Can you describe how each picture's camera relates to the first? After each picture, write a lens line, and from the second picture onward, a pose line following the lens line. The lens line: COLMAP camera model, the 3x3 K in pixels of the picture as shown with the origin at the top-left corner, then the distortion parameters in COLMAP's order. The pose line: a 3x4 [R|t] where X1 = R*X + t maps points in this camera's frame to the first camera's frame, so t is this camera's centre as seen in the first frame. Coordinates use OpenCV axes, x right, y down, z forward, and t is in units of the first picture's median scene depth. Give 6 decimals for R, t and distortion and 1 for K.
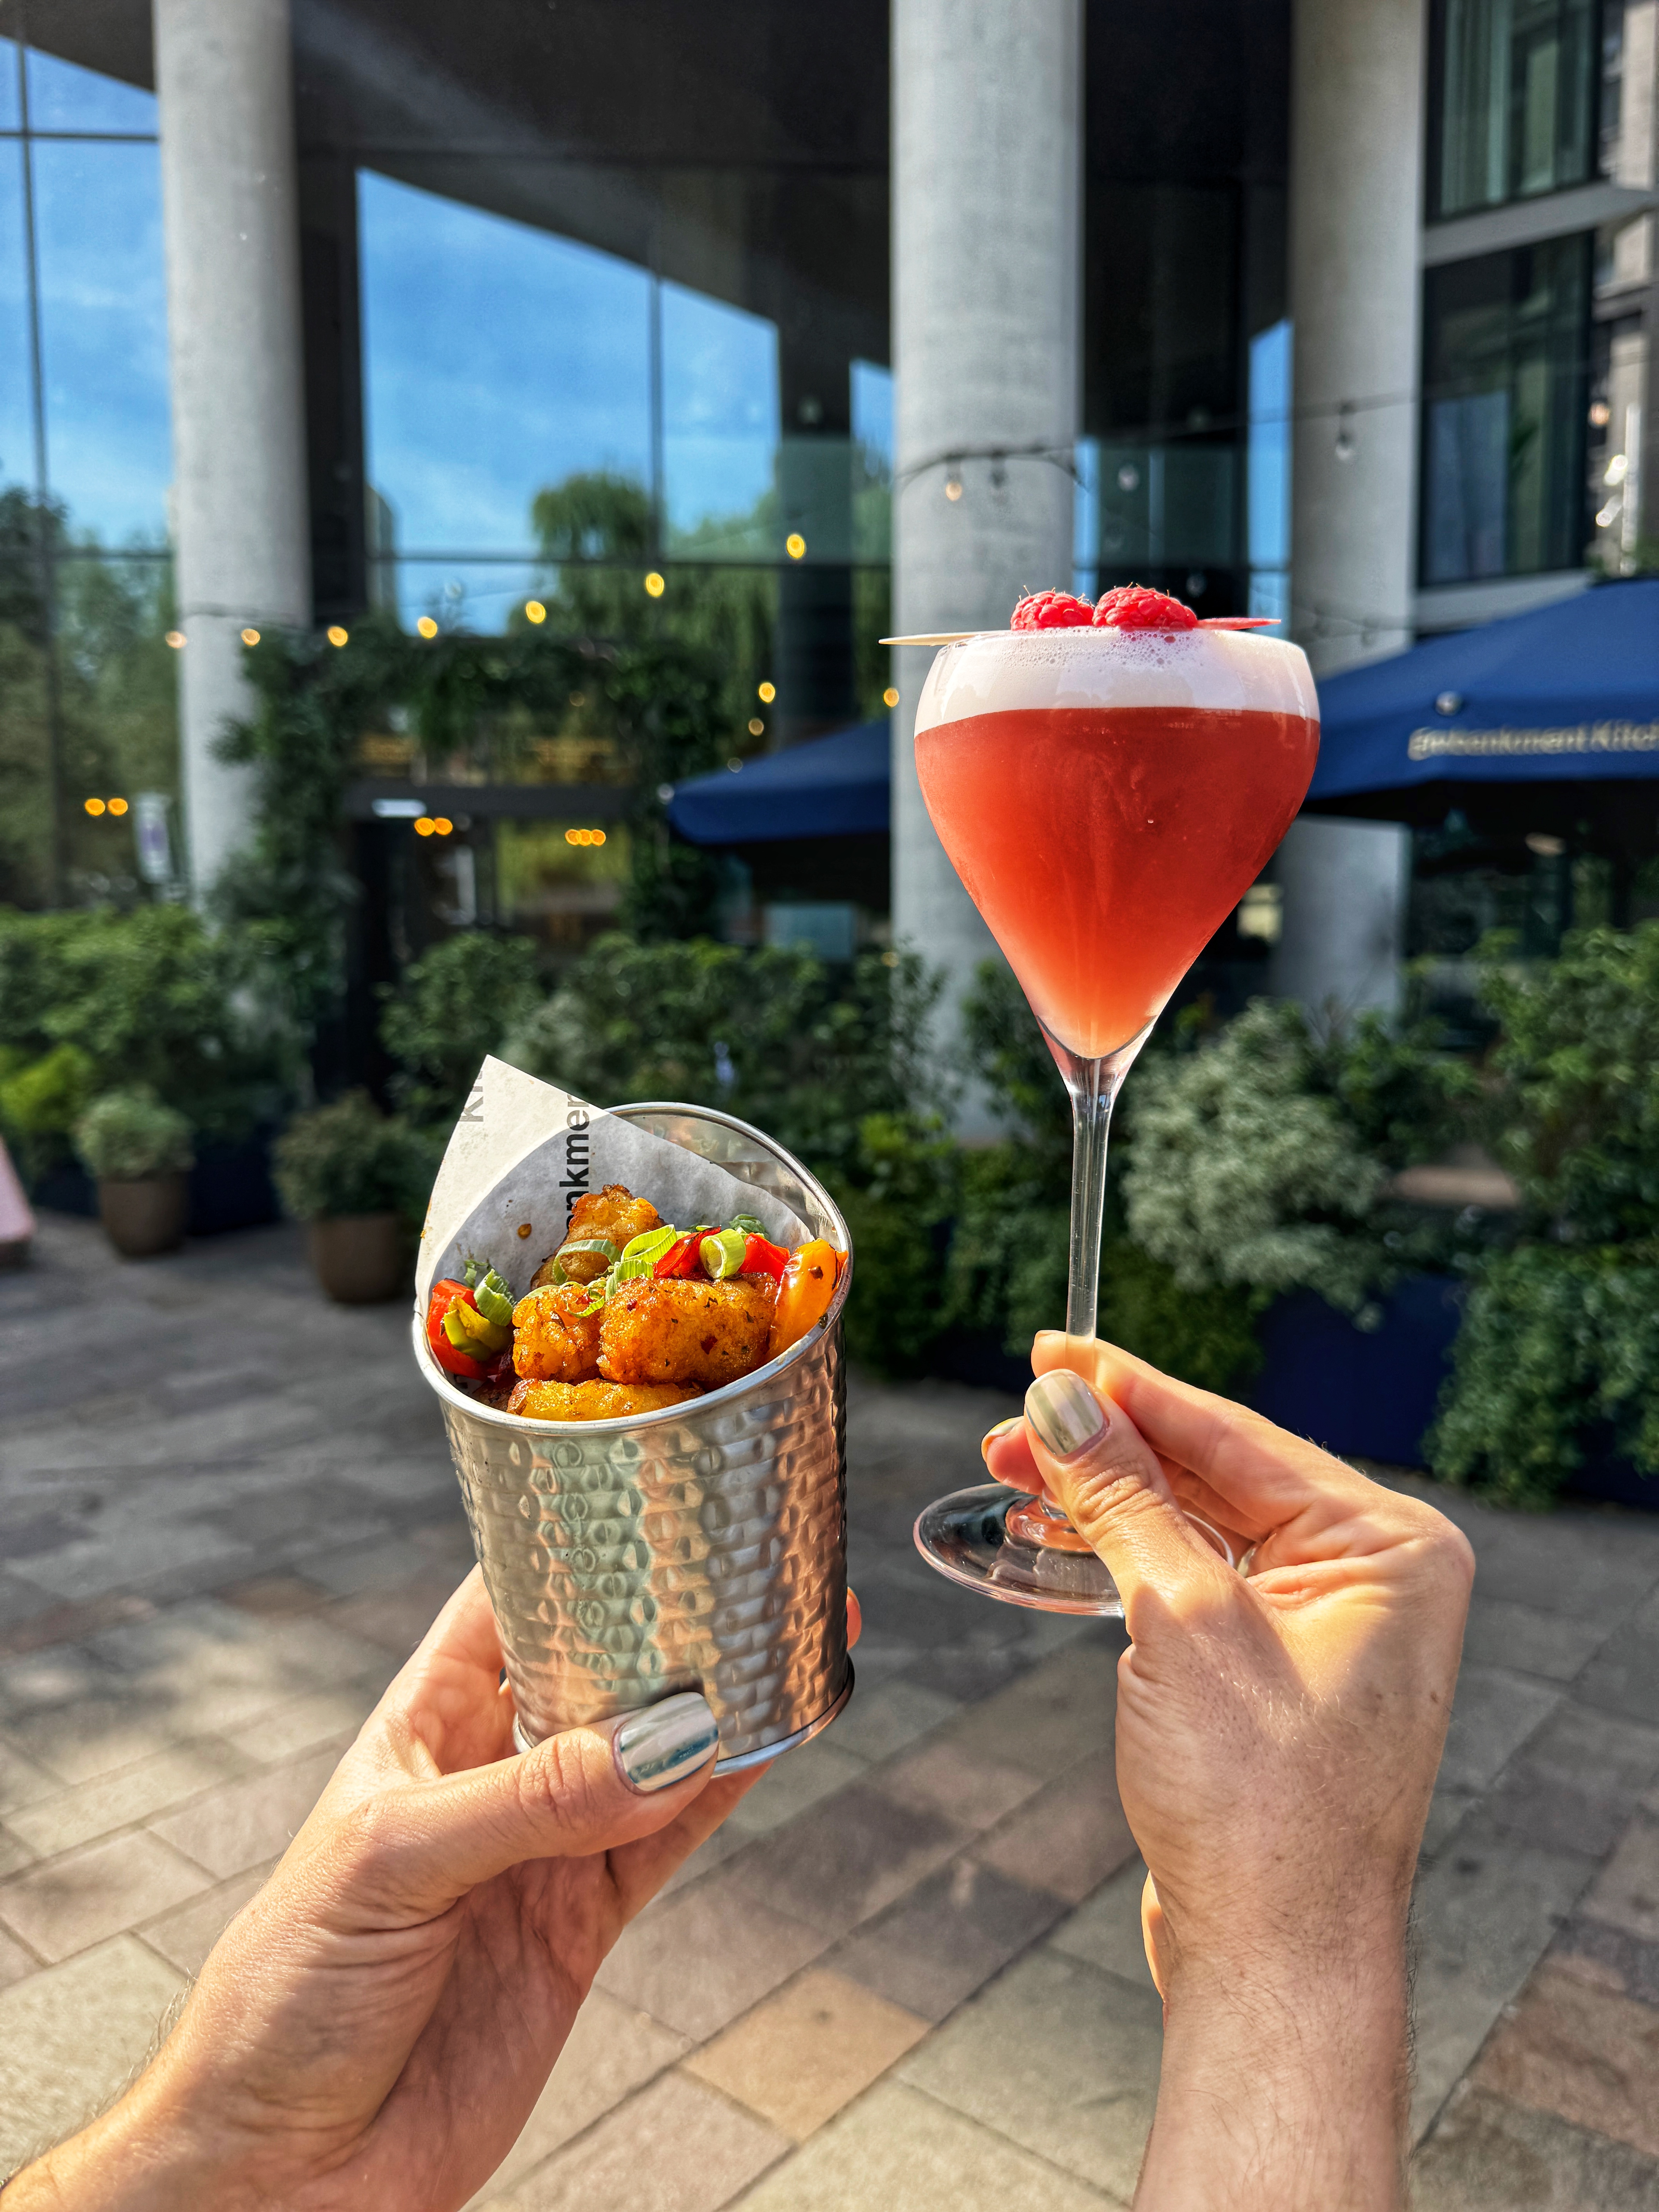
lens RADIAL K [[1654.1, 0, 829.5], [0, 1654.1, 1106.0], [0, 0, 1]] dist [0.081169, -0.148743]
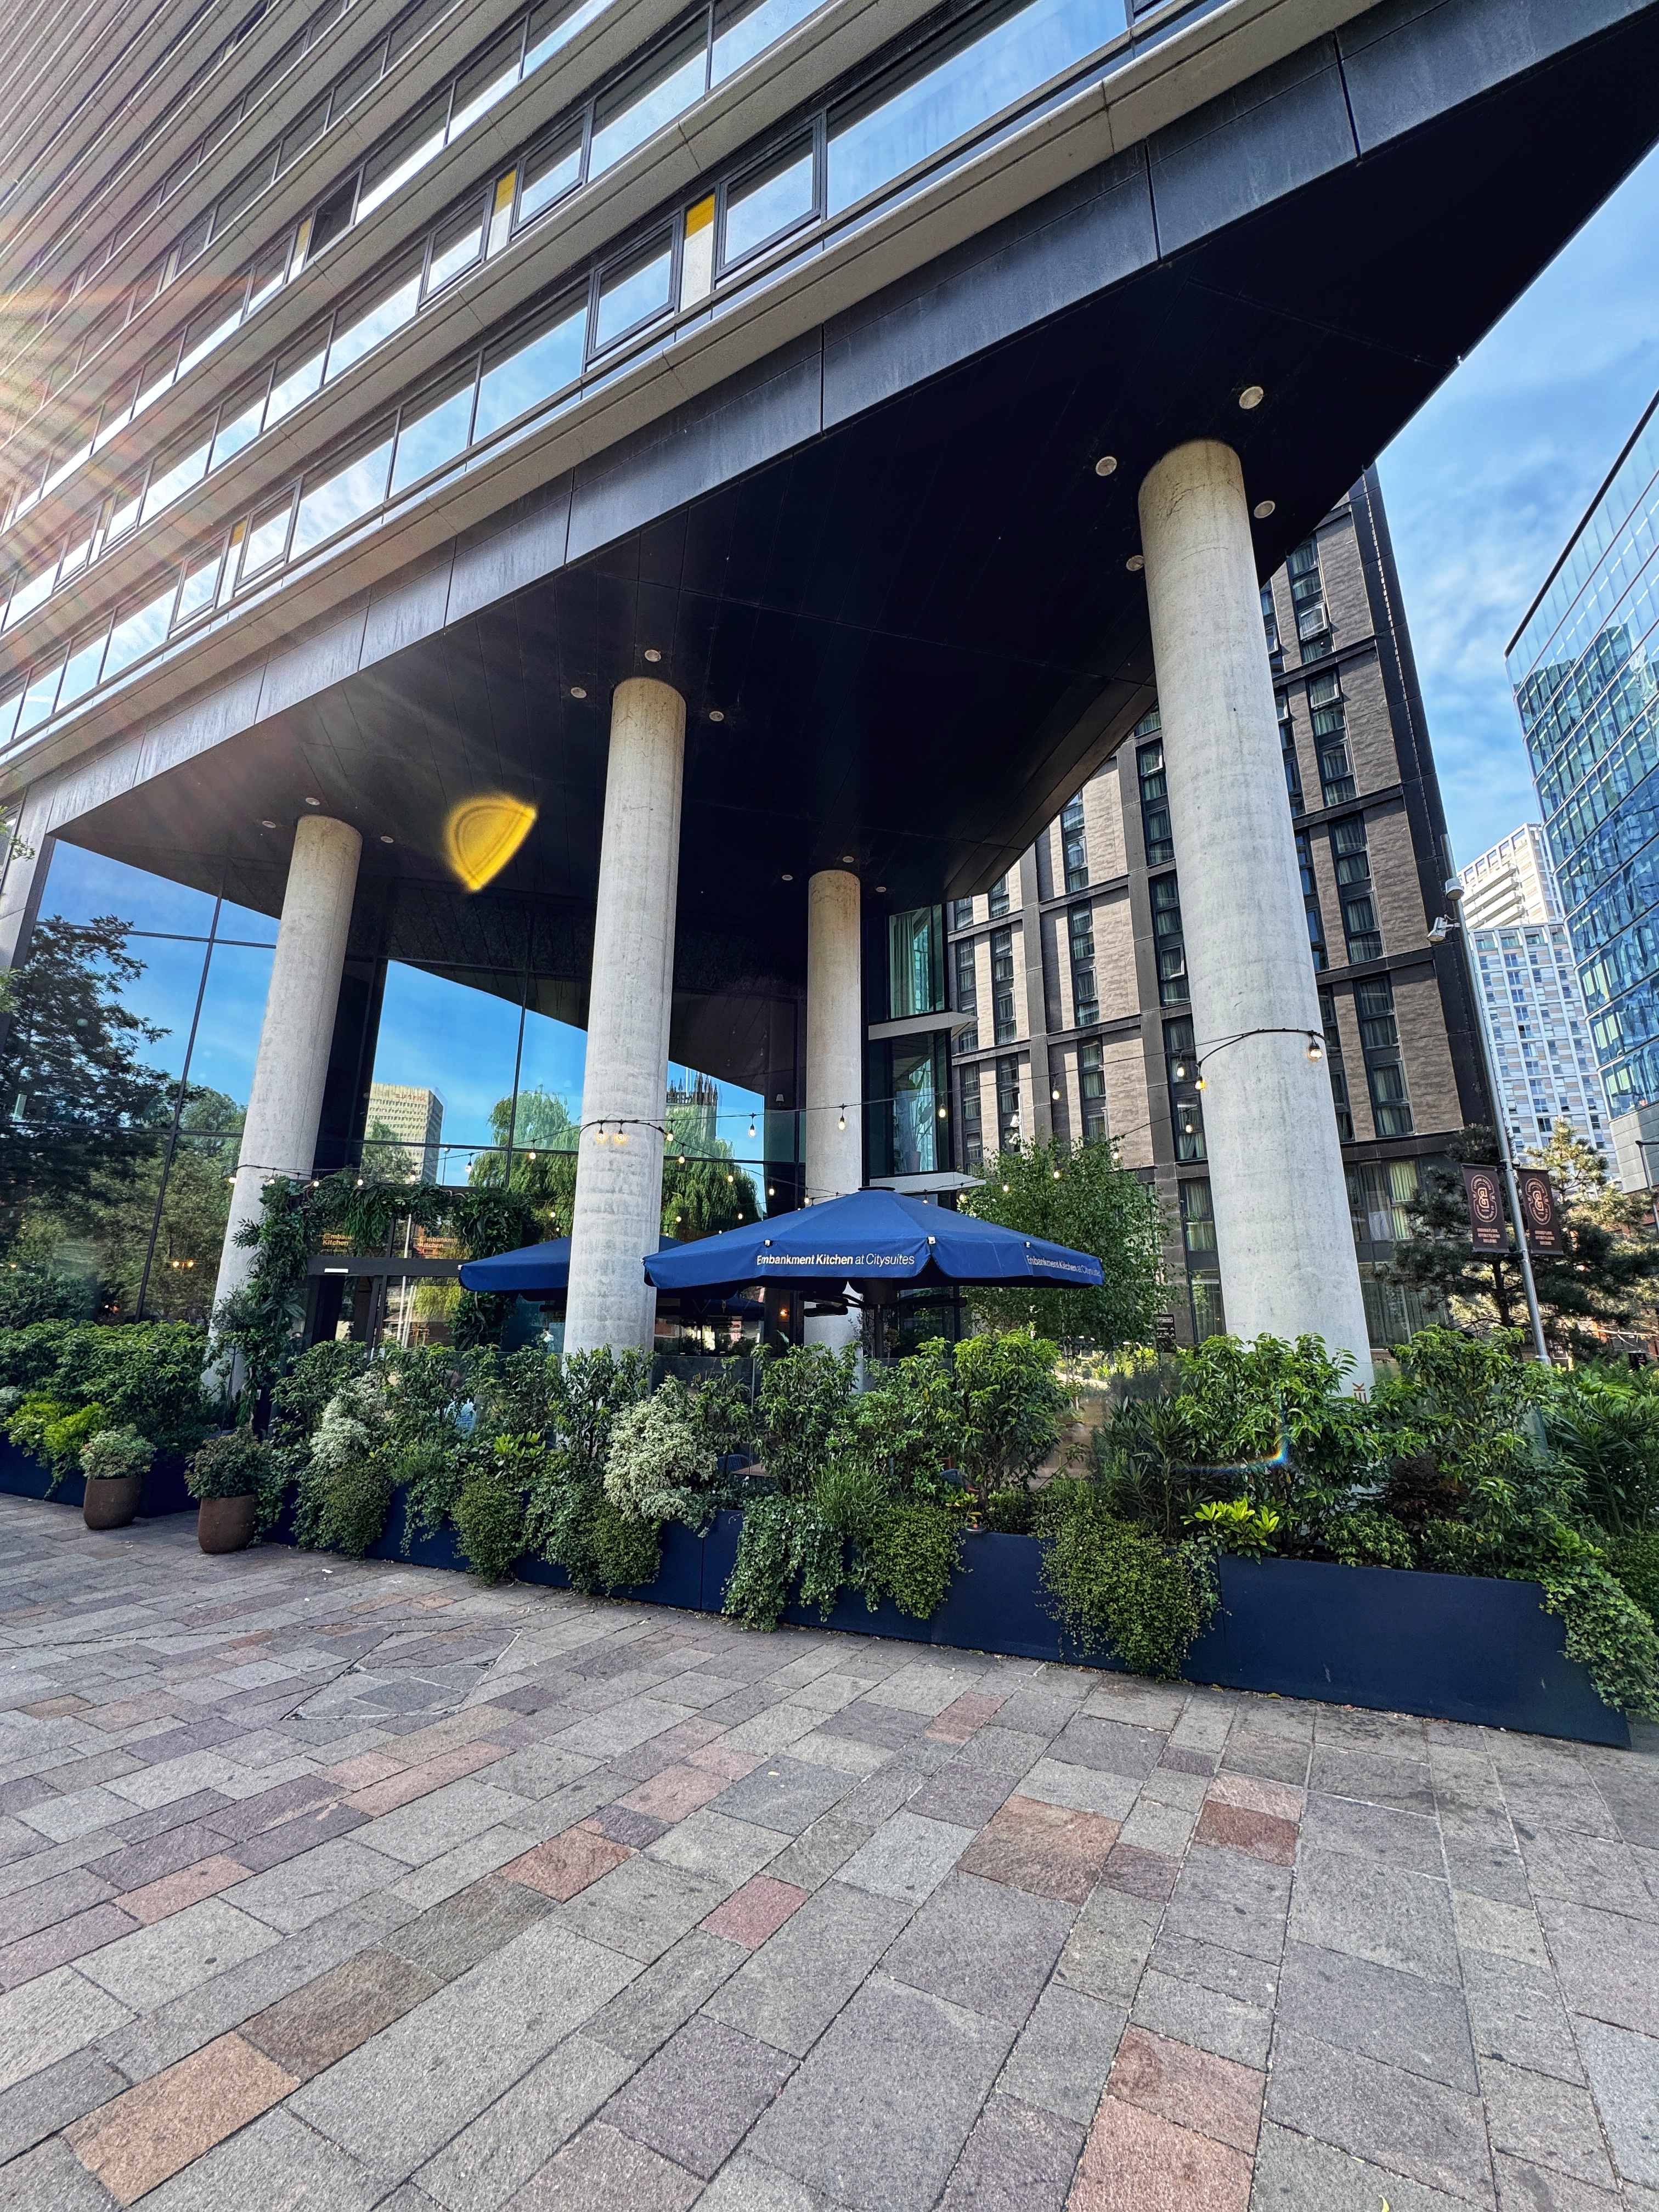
lens RADIAL K [[902.6, 0, 829.5], [0, 902.6, 1106.0], [0, 0, 1]] dist [0.008578, 0.000103]
pose [[0.985271, 0.051438, 0.163078, 0.177083], [0.008036, 0.938703, -0.344634, 0.010593], [-0.170809, 0.340868, 0.924464, -0.178645]]
